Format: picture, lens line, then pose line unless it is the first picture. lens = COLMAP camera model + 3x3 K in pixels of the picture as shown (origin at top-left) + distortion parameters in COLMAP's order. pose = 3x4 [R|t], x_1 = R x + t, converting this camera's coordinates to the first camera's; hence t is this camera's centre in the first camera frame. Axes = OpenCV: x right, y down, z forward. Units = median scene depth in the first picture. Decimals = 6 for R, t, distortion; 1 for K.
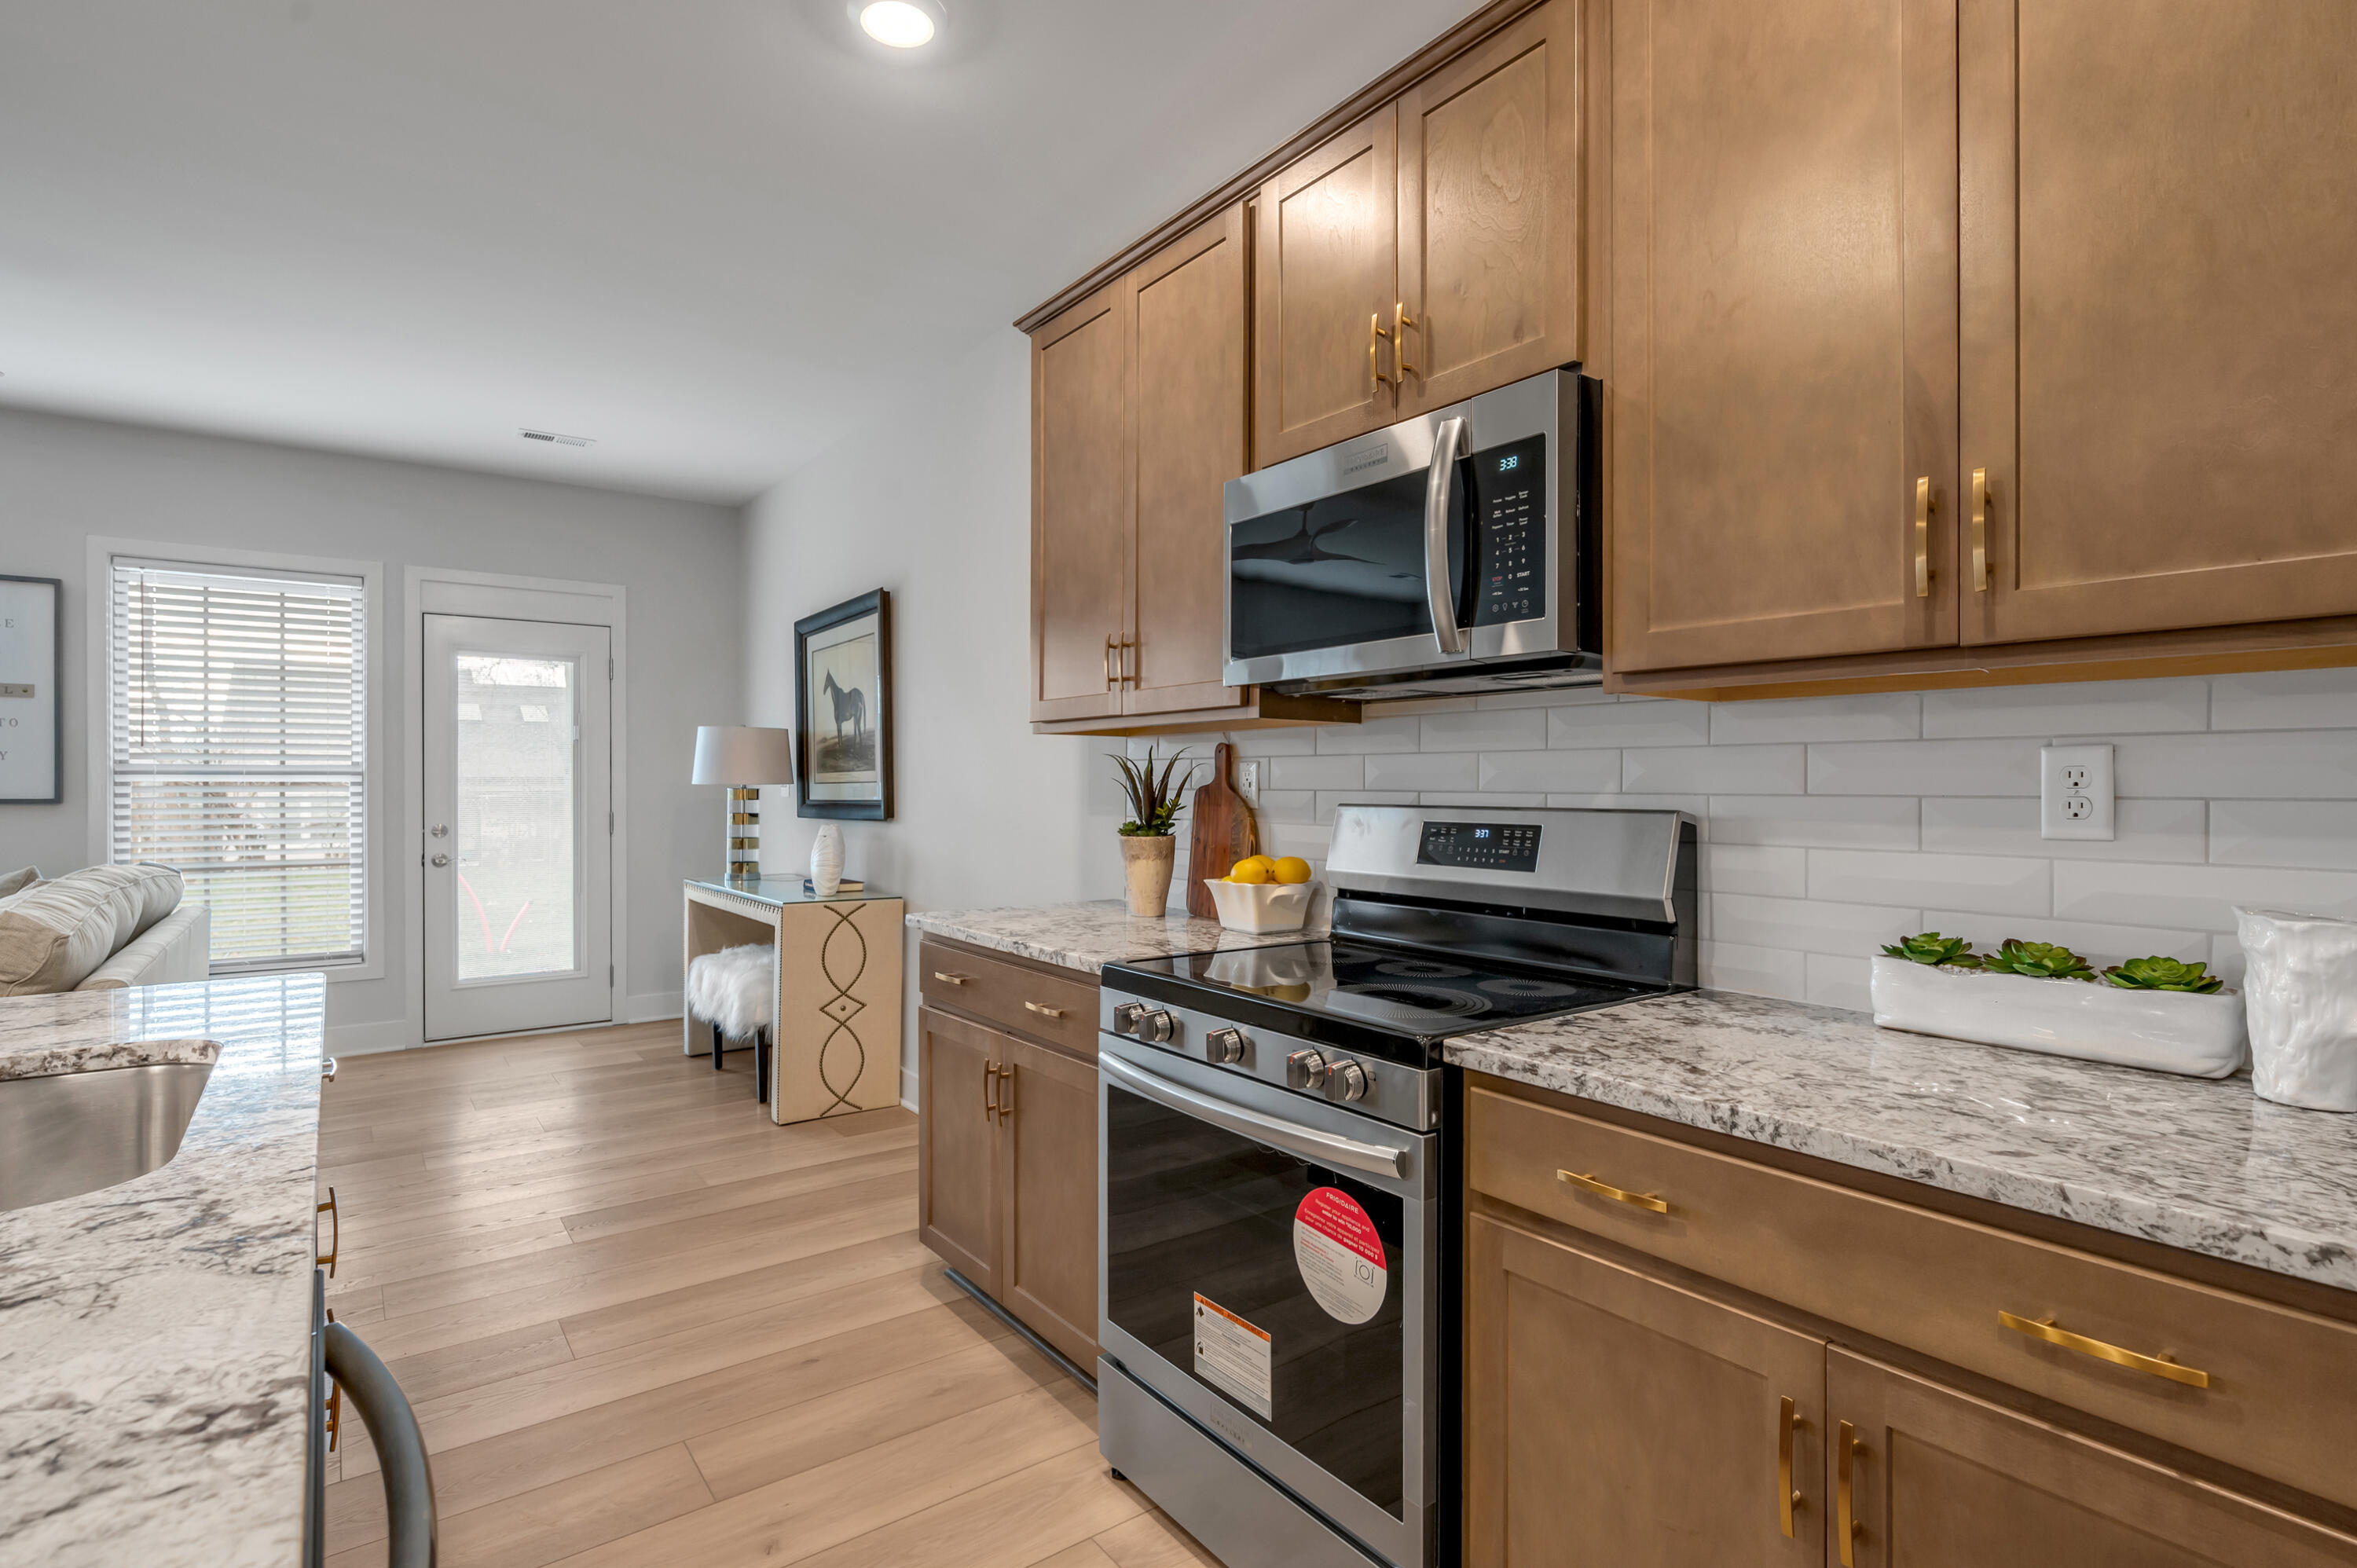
lens RADIAL K [[1128.5, 0, 1161.0], [0, 1128.5, 784.9], [0, 0, 1]] dist [-0.006645, 0.000943]
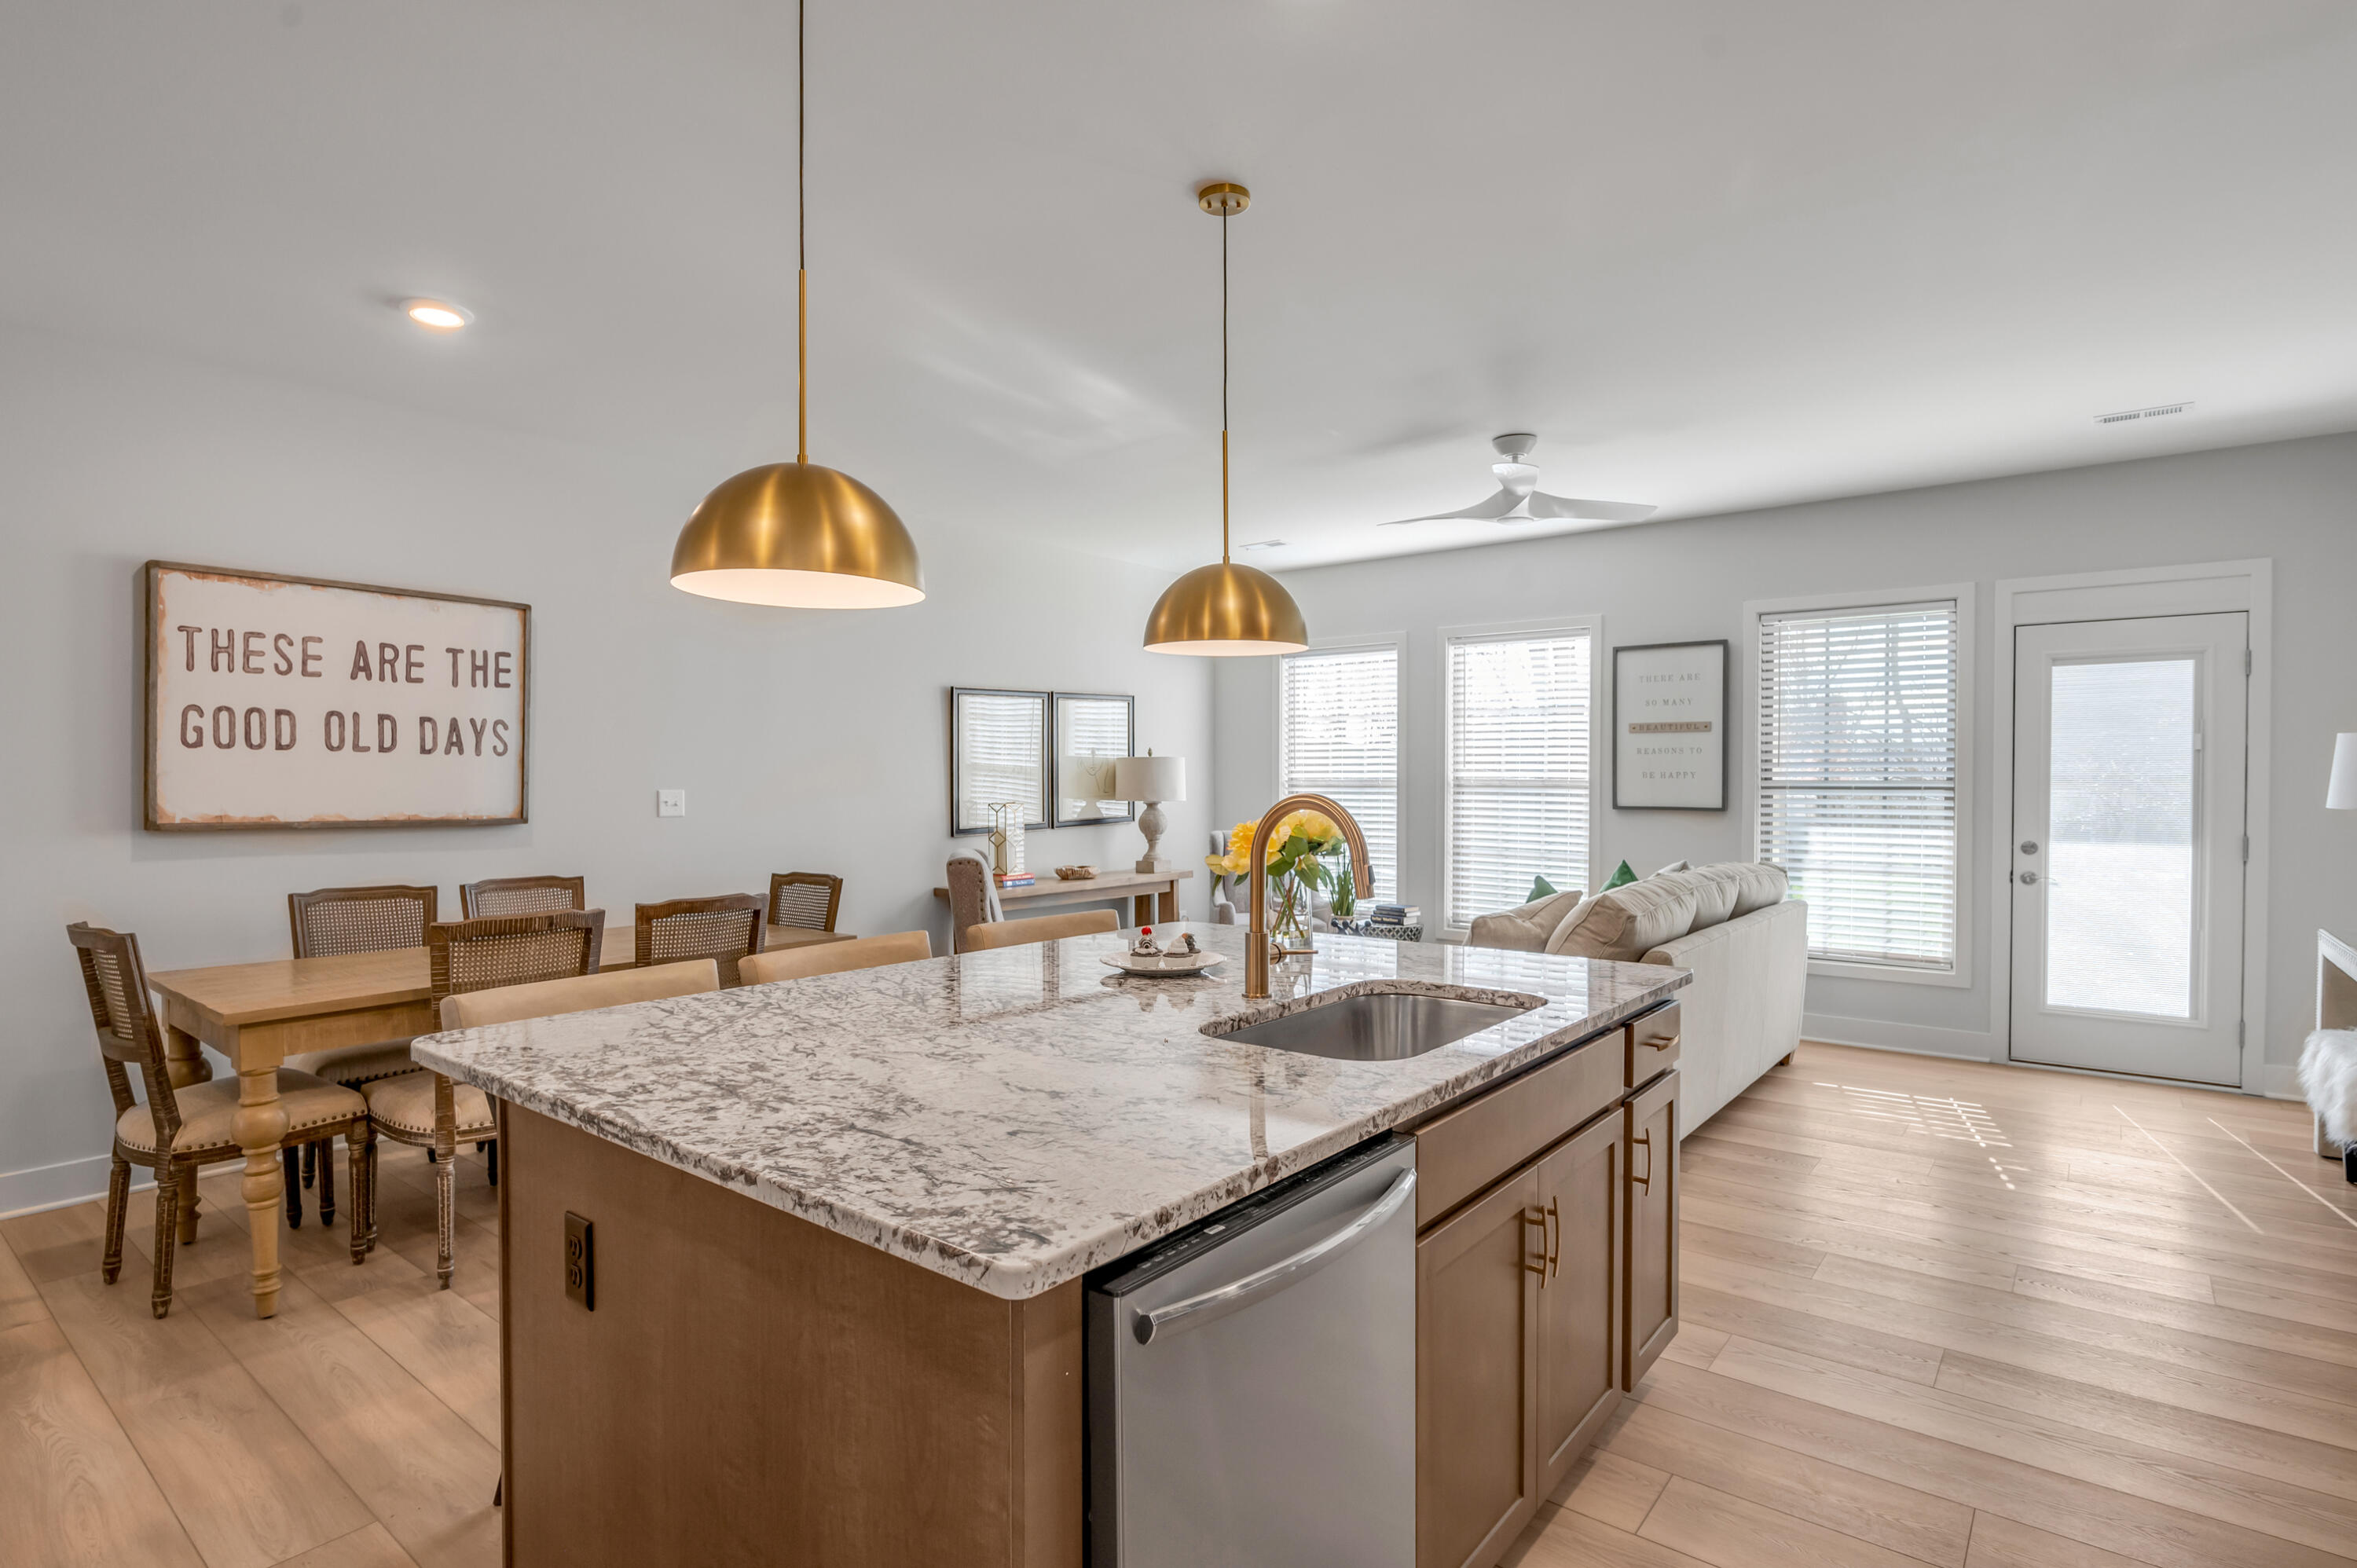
lens RADIAL K [[1182.0, 0, 1195.5], [0, 1182.0, 794.3], [0, 0, 1]] dist [-0.011797, 0.003030]
pose [[0.269296, 0.016199, -0.962921, 0.193551], [-0.003992, 0.999869, 0.015704, -0.025179], [0.963049, -0.000385, 0.269325, 0.044459]]
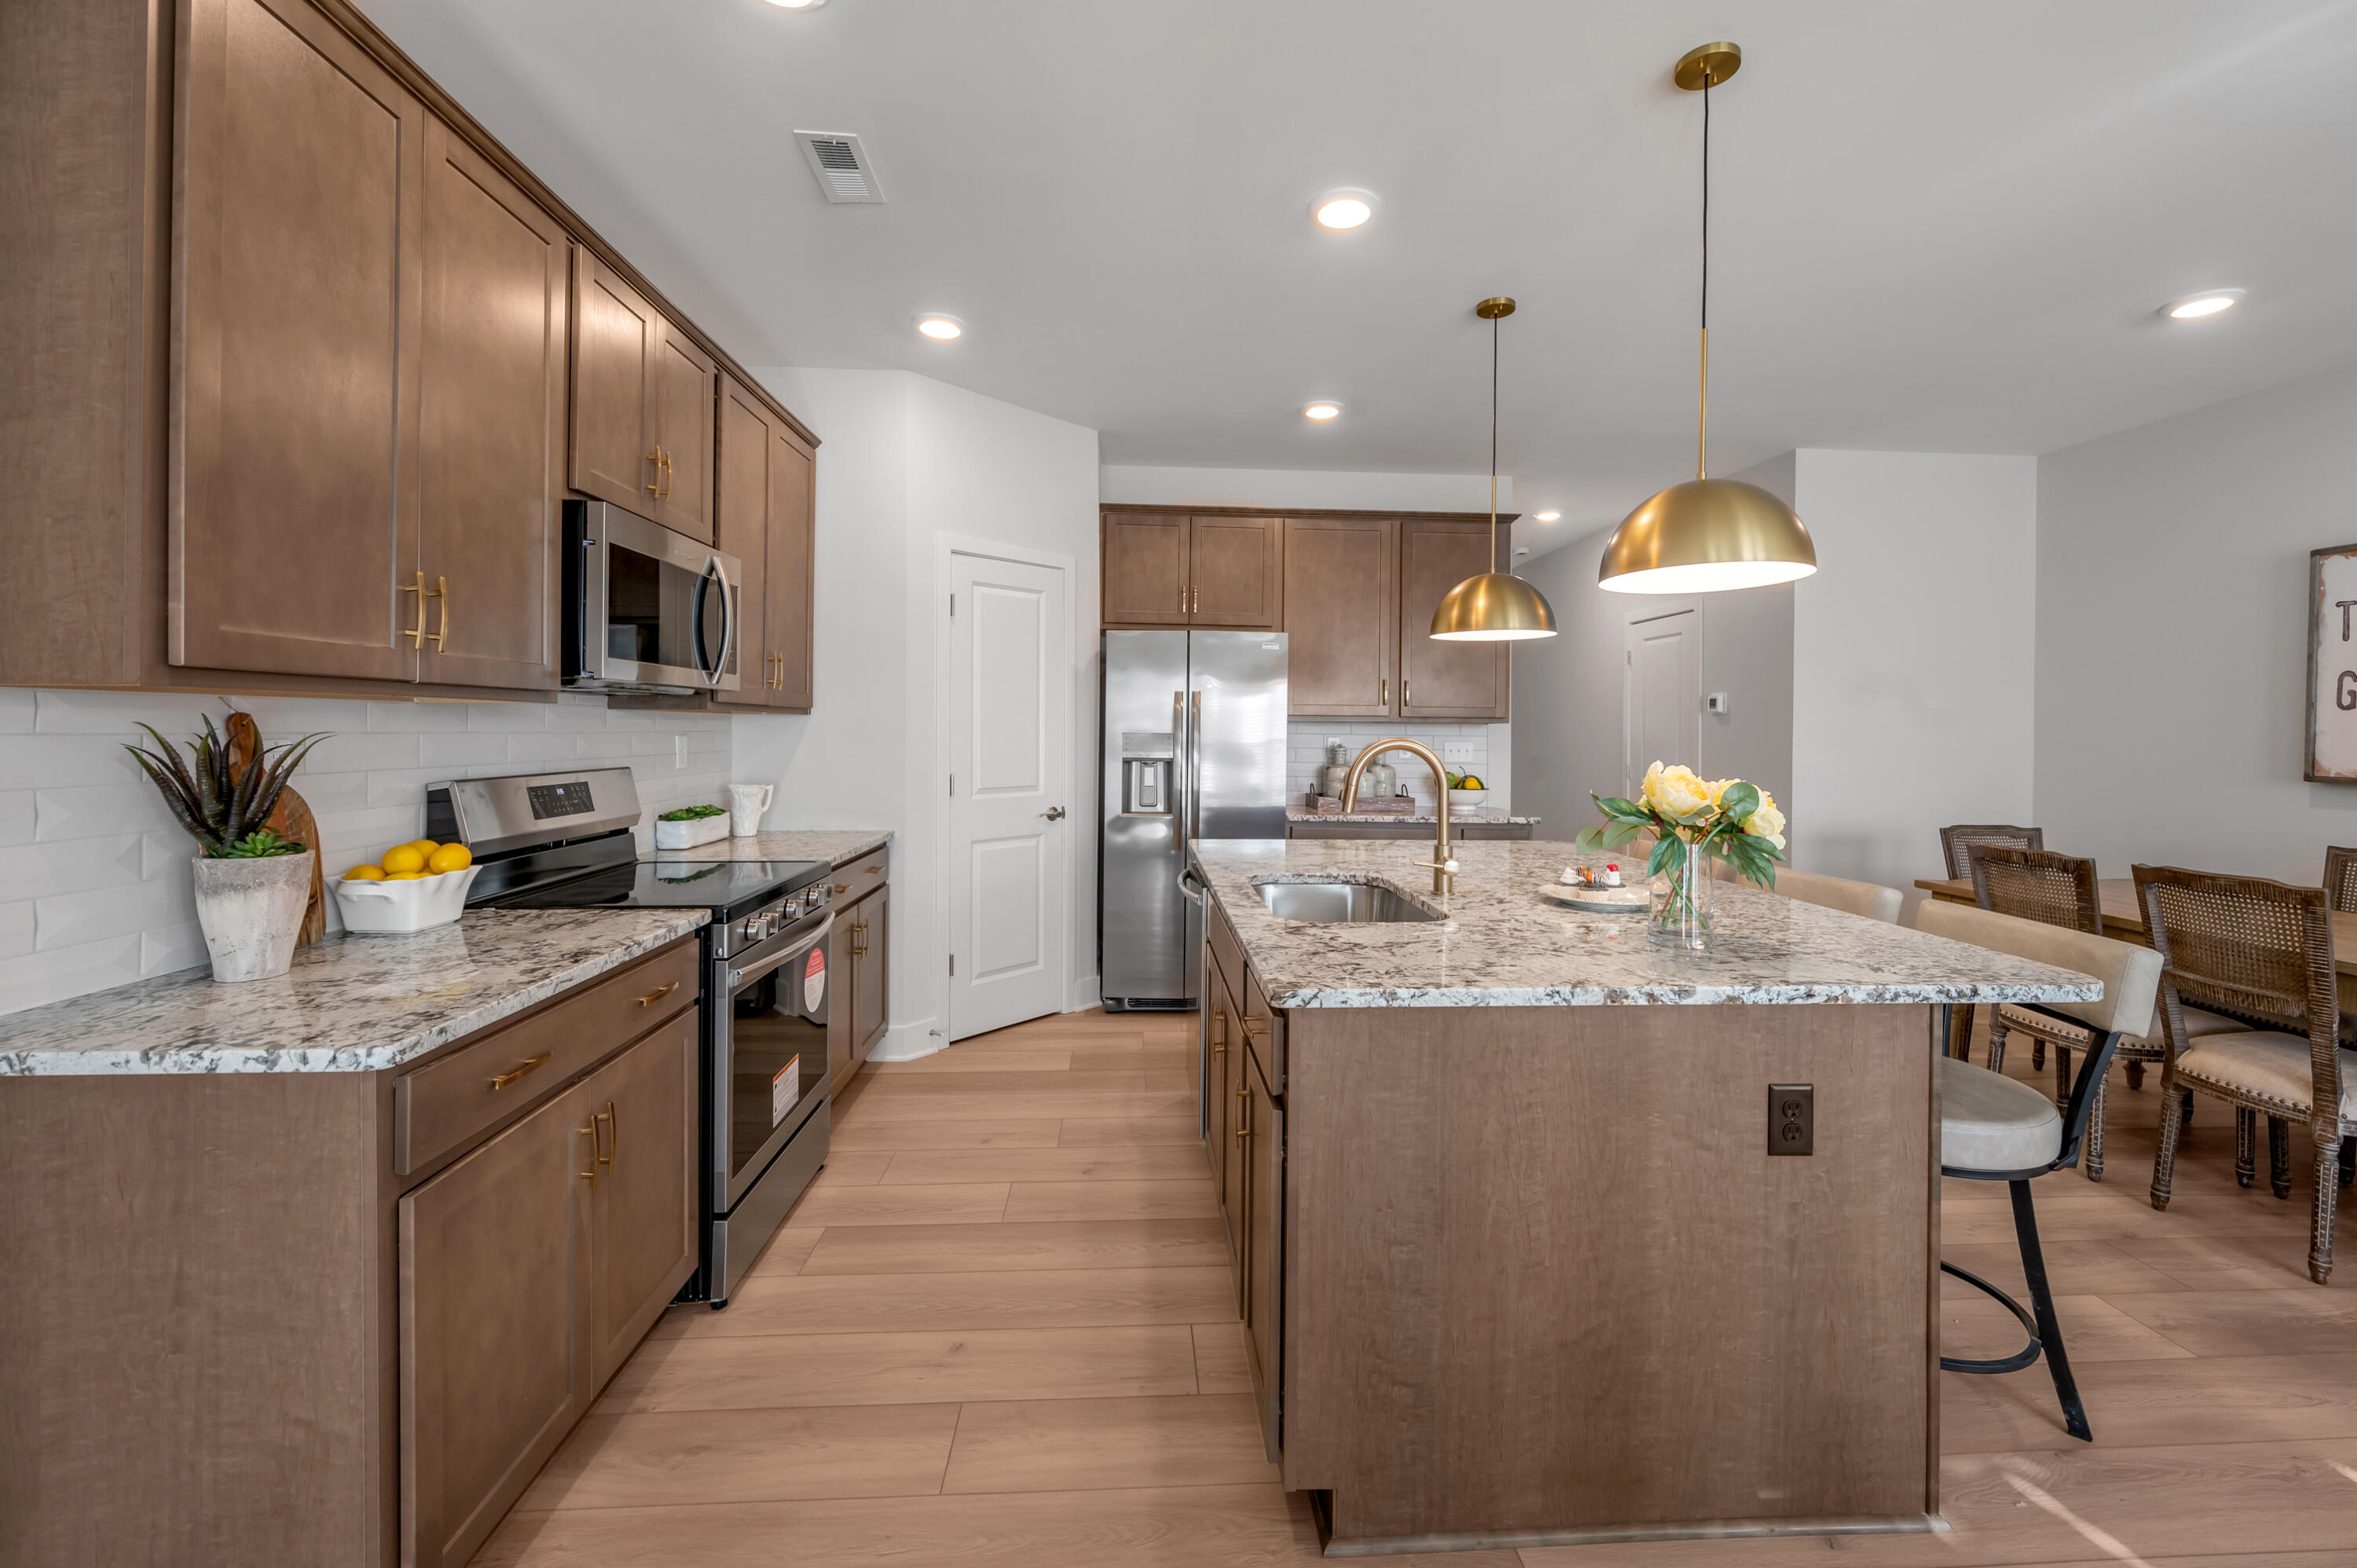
lens RADIAL K [[945.9, 0, 1185.5], [0, 945.9, 733.5], [0, 0, 1]] dist [-0.007598, 0.000747]
pose [[-0.840868, -0.009253, 0.541161, -0.533030], [-0.006448, 0.999954, 0.007078, -0.022481], [-0.541202, 0.002462, -0.840889, 0.818234]]
